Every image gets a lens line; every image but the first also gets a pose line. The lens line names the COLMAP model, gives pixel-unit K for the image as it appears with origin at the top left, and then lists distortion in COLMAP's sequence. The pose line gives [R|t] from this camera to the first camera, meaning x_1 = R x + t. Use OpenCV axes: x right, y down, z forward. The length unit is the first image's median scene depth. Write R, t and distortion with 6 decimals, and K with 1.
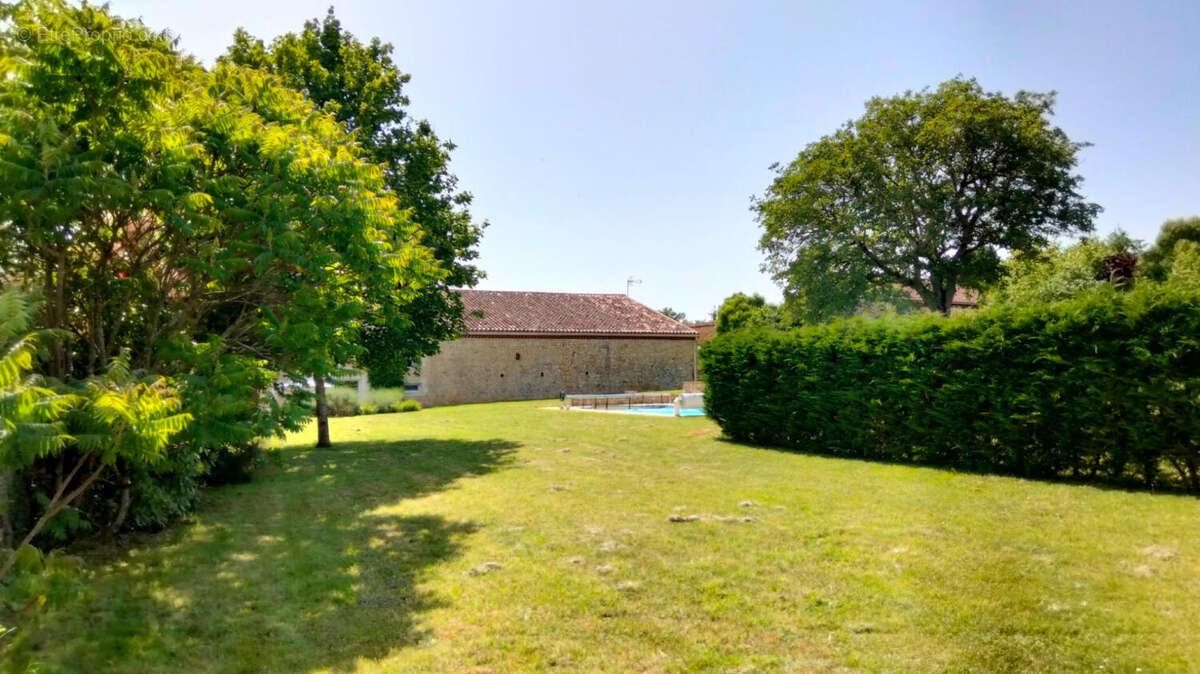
lens RADIAL K [[887.7, 0, 609.0], [0, 887.7, 335.8], [0, 0, 1]] dist [0.037983, -0.020534]
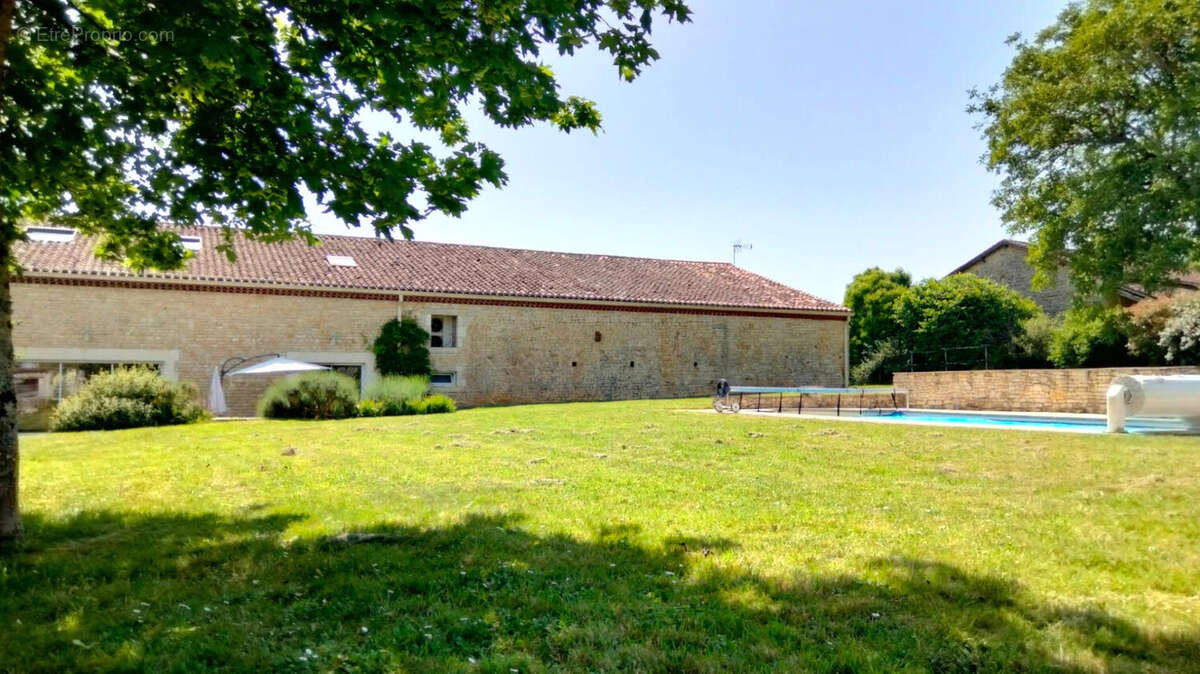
lens RADIAL K [[887.7, 0, 600.5], [0, 887.7, 332.4], [0, 0, 1]] dist [0.037983, -0.020534]
pose [[0.998827, 0.016004, -0.045701, -0.068902], [-0.016712, 0.999745, -0.015156, 0.029933], [0.045447, 0.015902, 0.998840, 0.319941]]
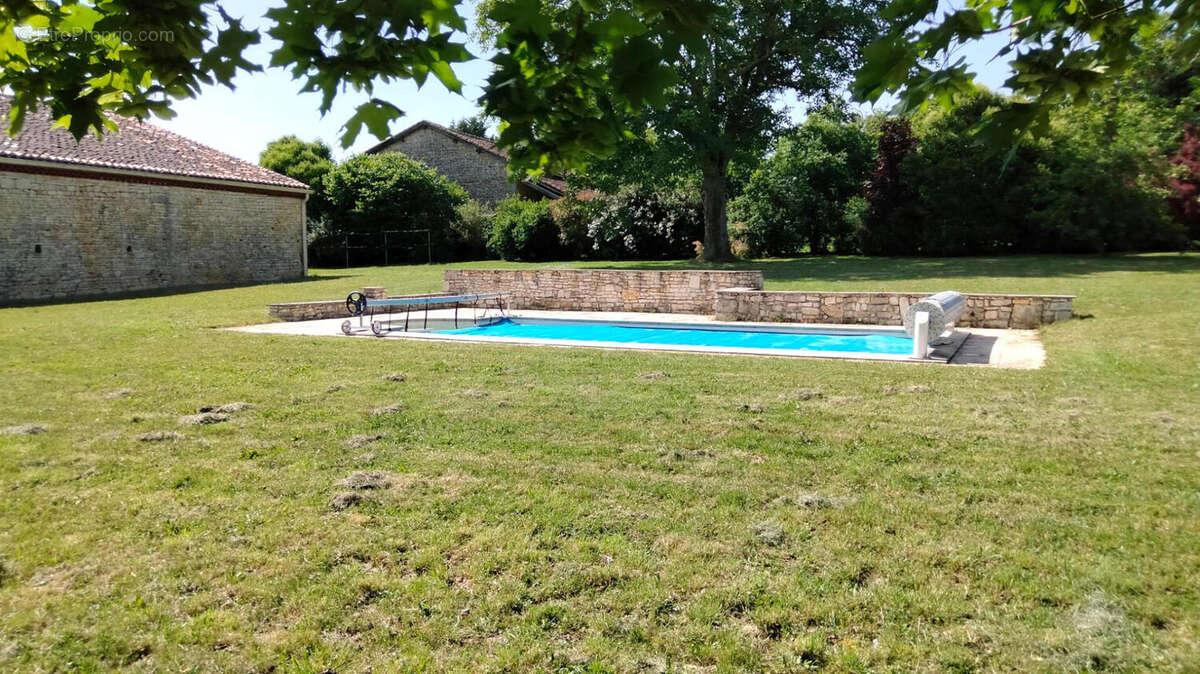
lens RADIAL K [[887.7, 0, 610.5], [0, 887.7, 344.5], [0, 0, 1]] dist [0.037983, -0.020534]
pose [[0.761301, -0.042764, 0.646987, -0.156835], [-0.046172, 0.991714, 0.119879, 0.022207], [-0.646753, -0.121136, 0.753018, 0.424262]]
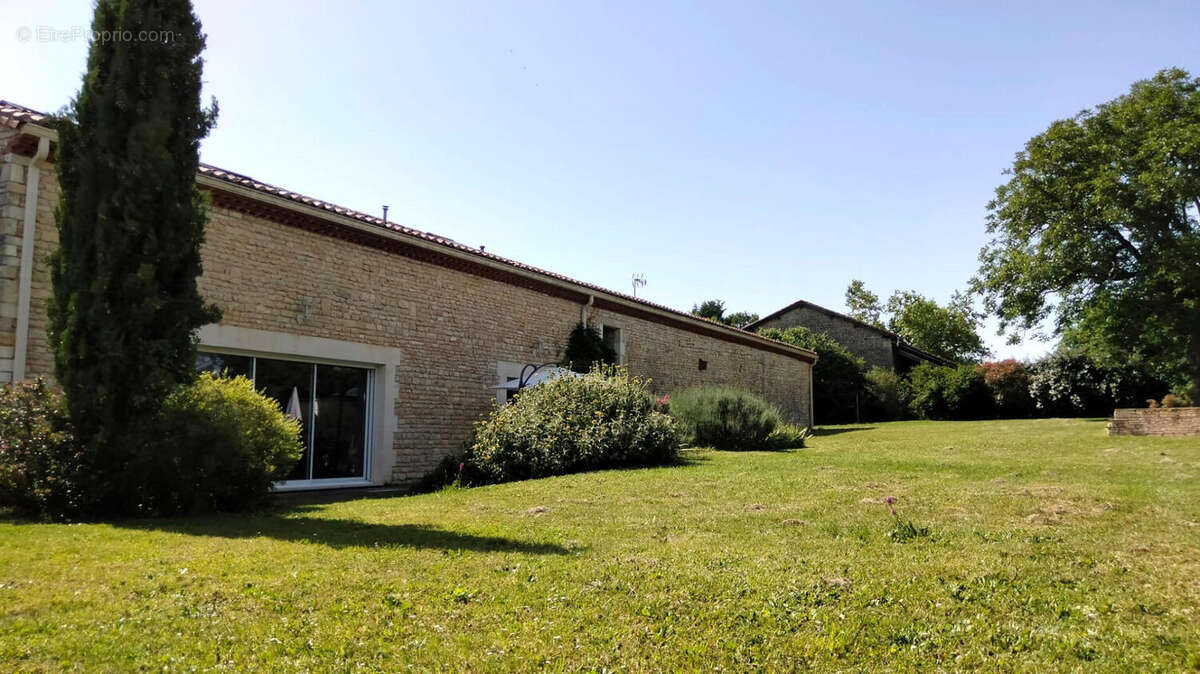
lens RADIAL K [[887.7, 0, 596.1], [0, 887.7, 336.1], [0, 0, 1]] dist [0.037983, -0.020534]
pose [[0.835149, 0.084763, 0.543453, -0.474128], [-0.042770, 0.995070, -0.089475, 0.058612], [-0.548358, 0.051482, 0.834657, 0.541307]]
